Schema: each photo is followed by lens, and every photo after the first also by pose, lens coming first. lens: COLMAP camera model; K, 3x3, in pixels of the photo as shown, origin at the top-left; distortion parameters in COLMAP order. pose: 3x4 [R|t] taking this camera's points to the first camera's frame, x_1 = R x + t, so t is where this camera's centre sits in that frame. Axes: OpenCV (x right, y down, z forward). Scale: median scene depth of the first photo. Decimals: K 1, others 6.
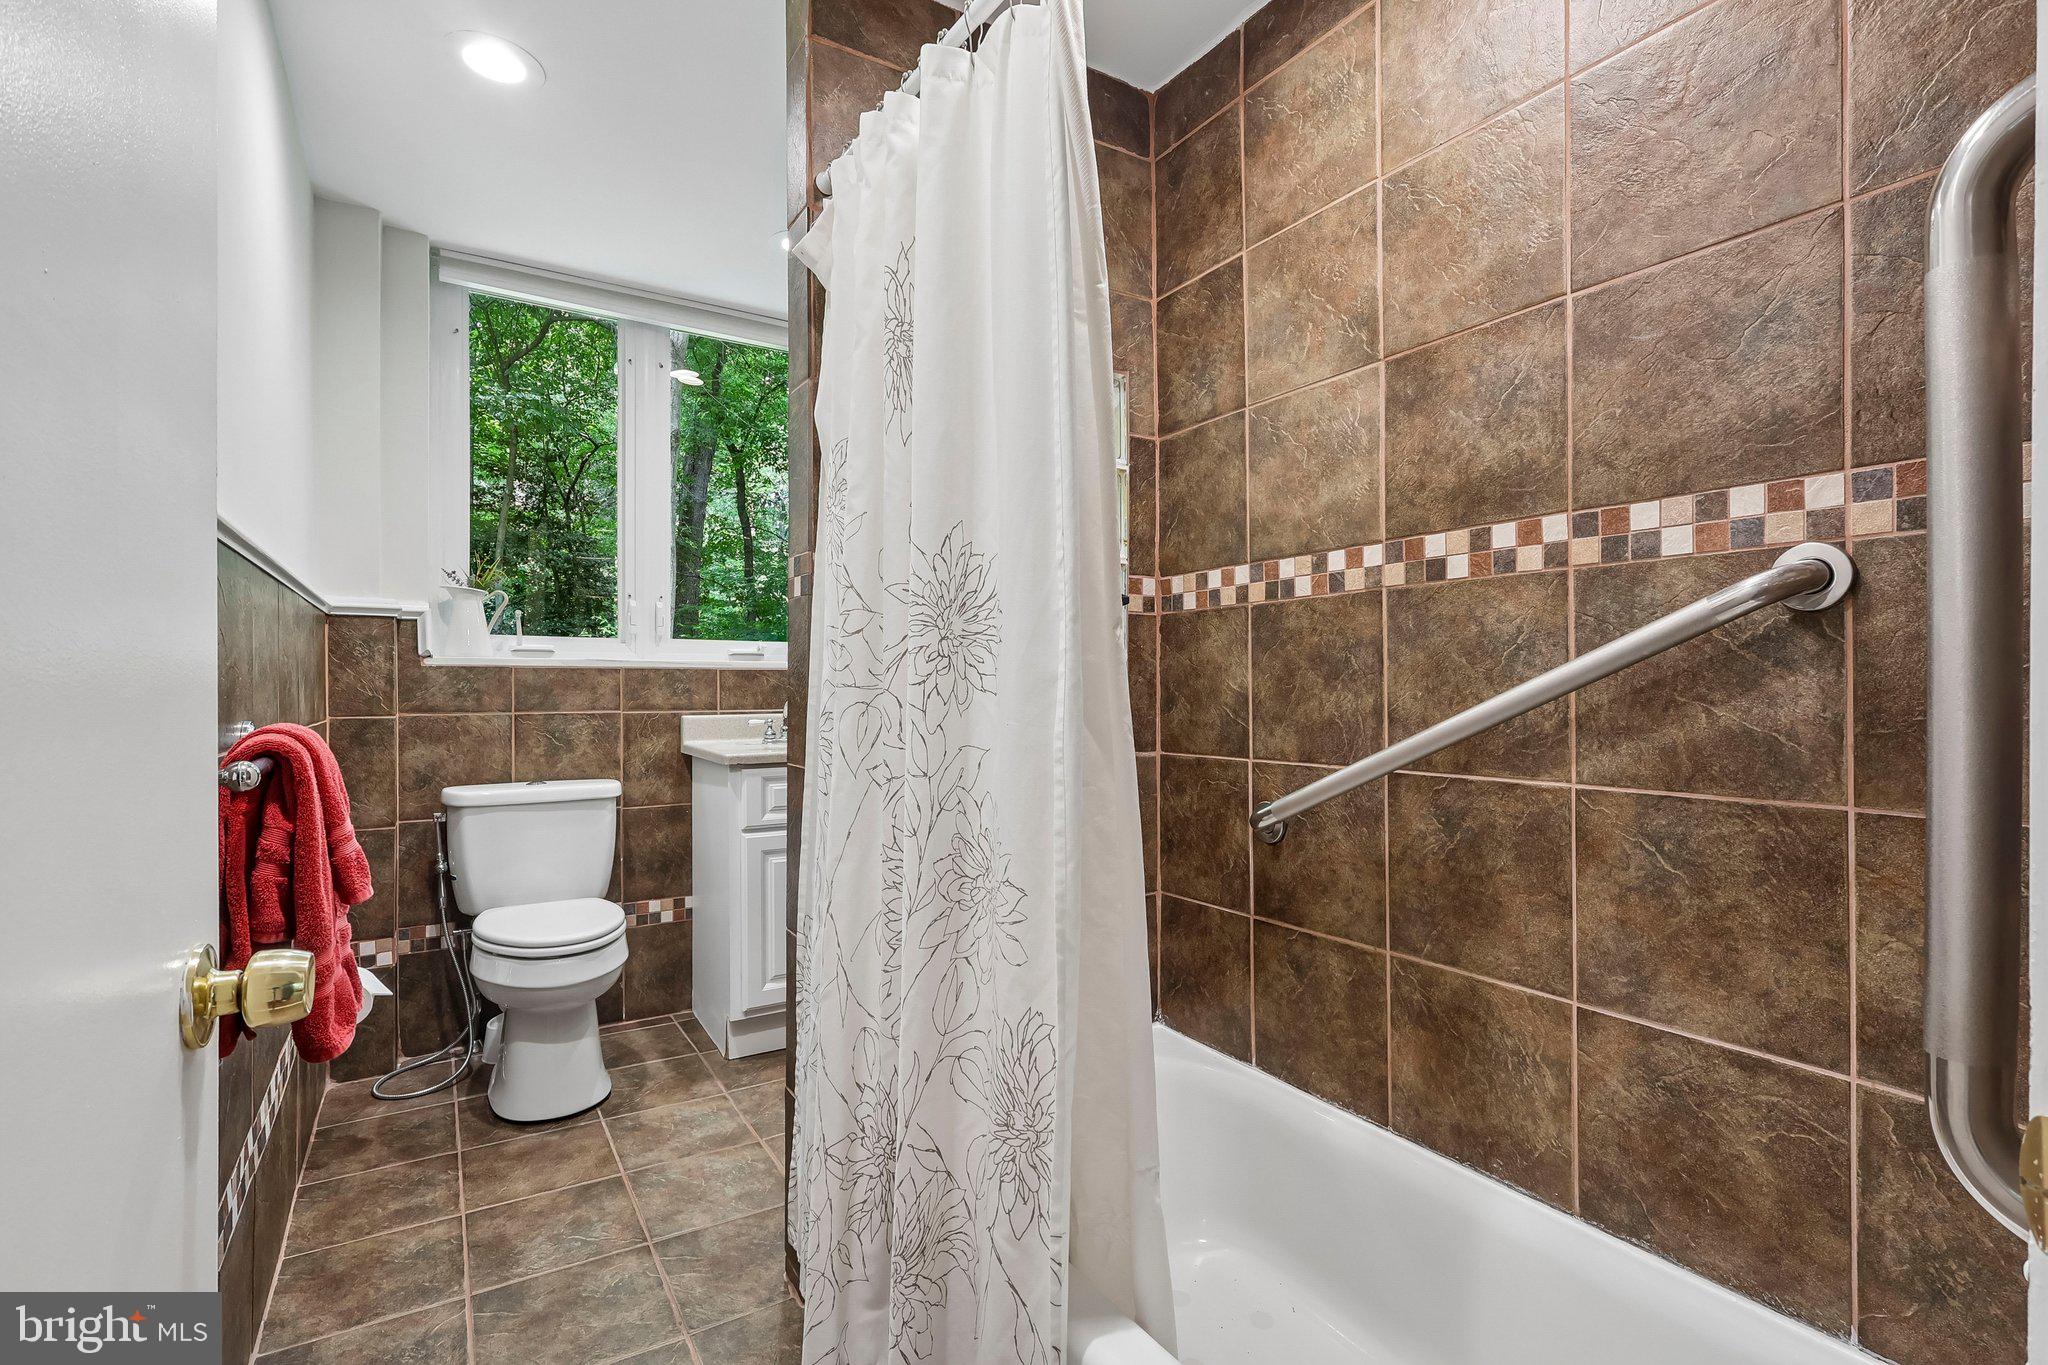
lens RADIAL K [[950.0, 0, 1024.0], [0, 950.0, 682.5], [0, 0, 1]] dist [0.000464, 0.000717]
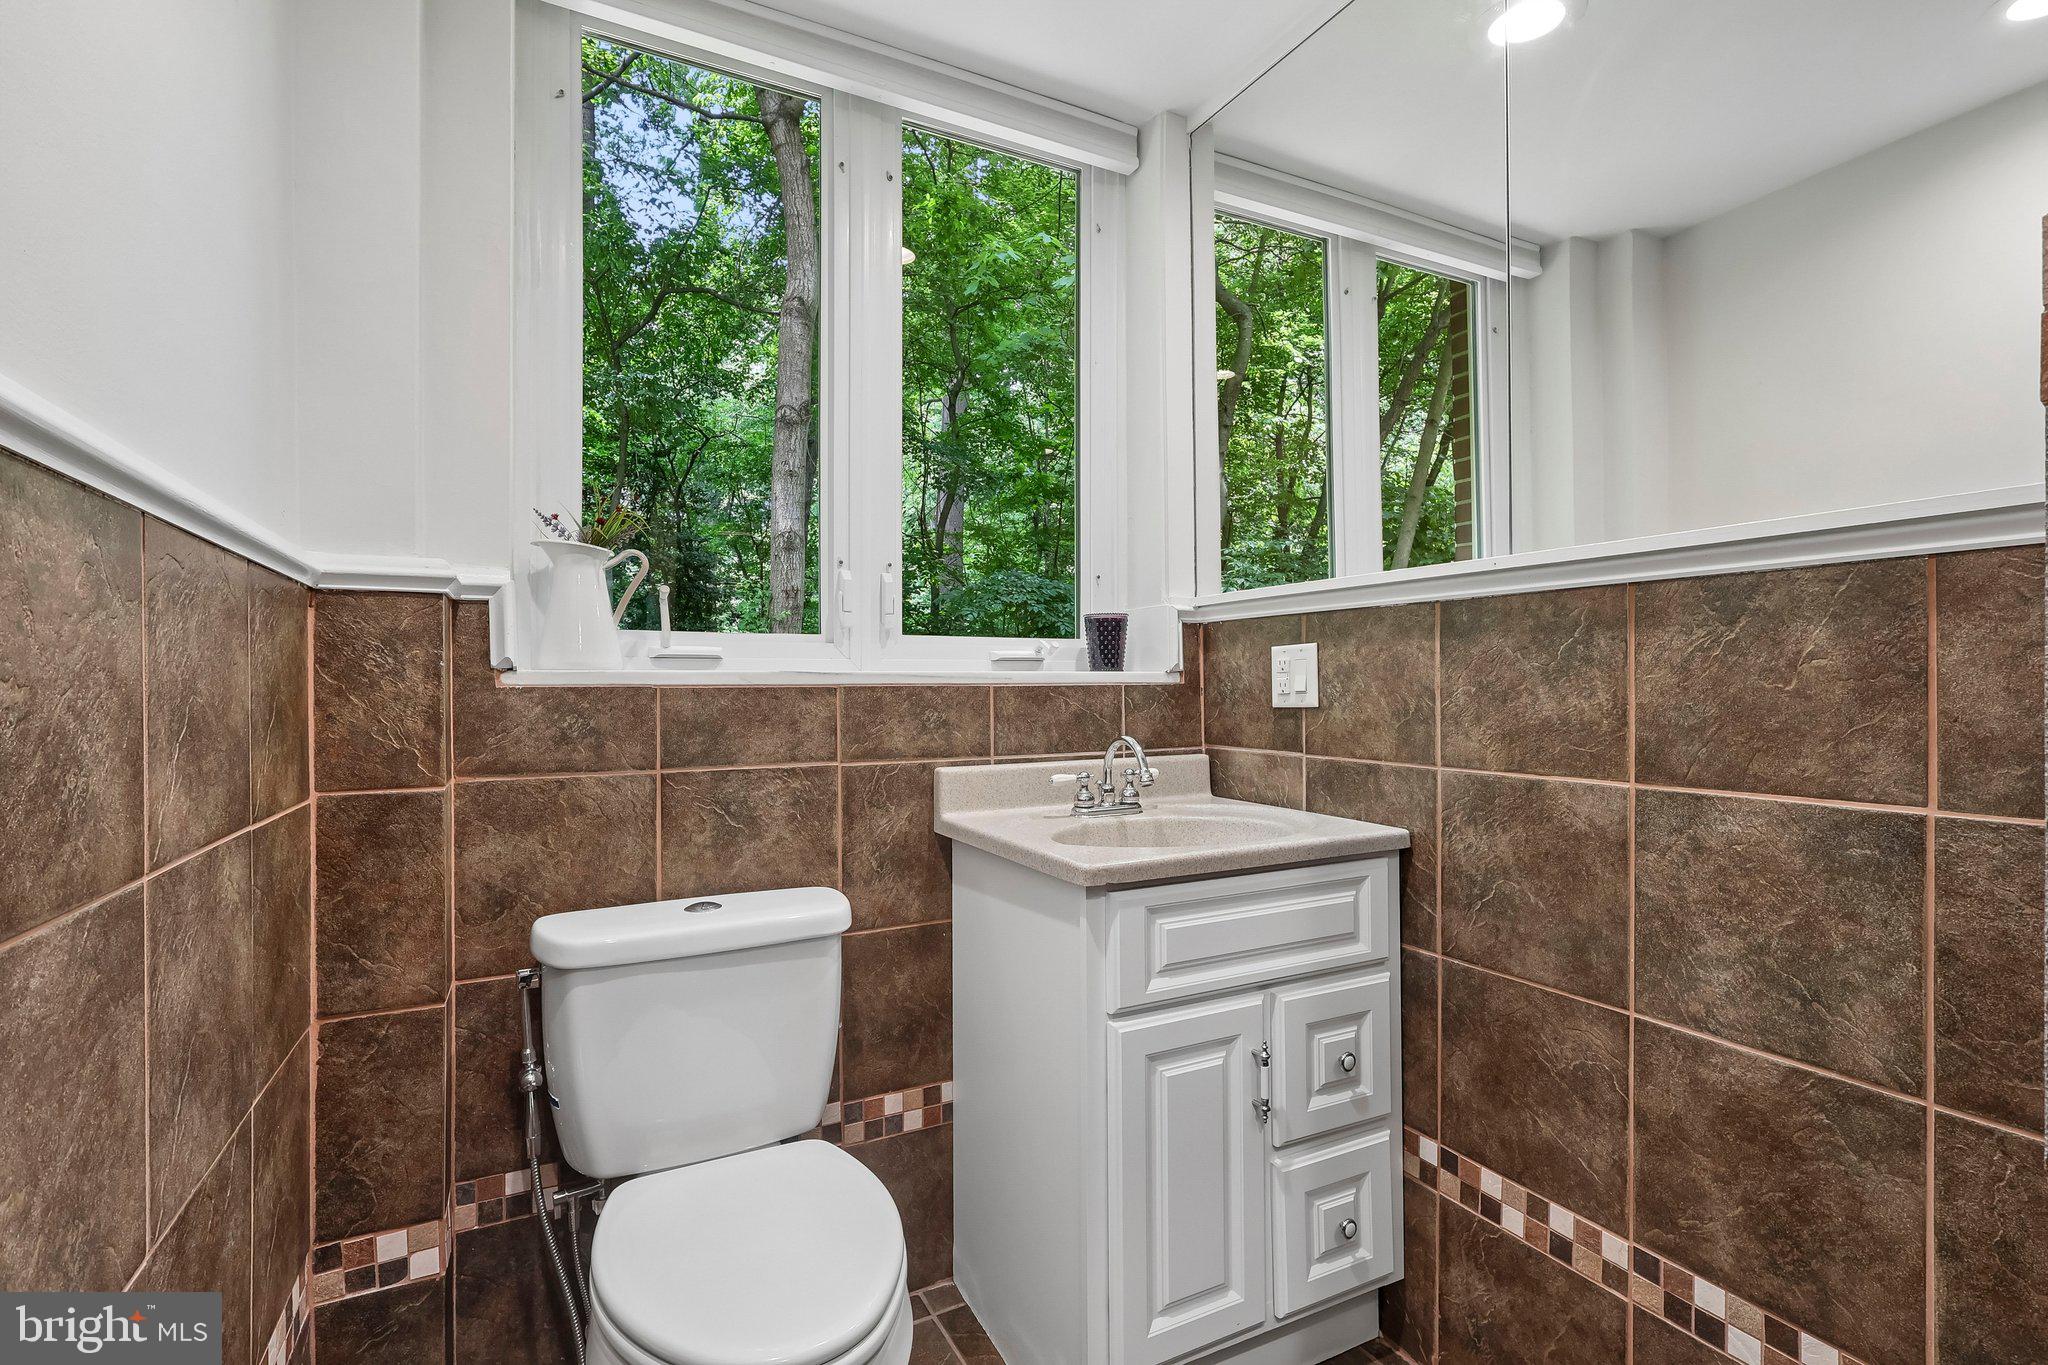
lens RADIAL K [[950.0, 0, 1024.0], [0, 950.0, 682.5], [0, 0, 1]] dist [0.000464, 0.000717]
pose [[0.995840, -0.005983, -0.090923, -0.275617], [0.005831, 0.999981, -0.001937, -0.016447], [0.090933, 0.001399, 0.995856, 0.470725]]
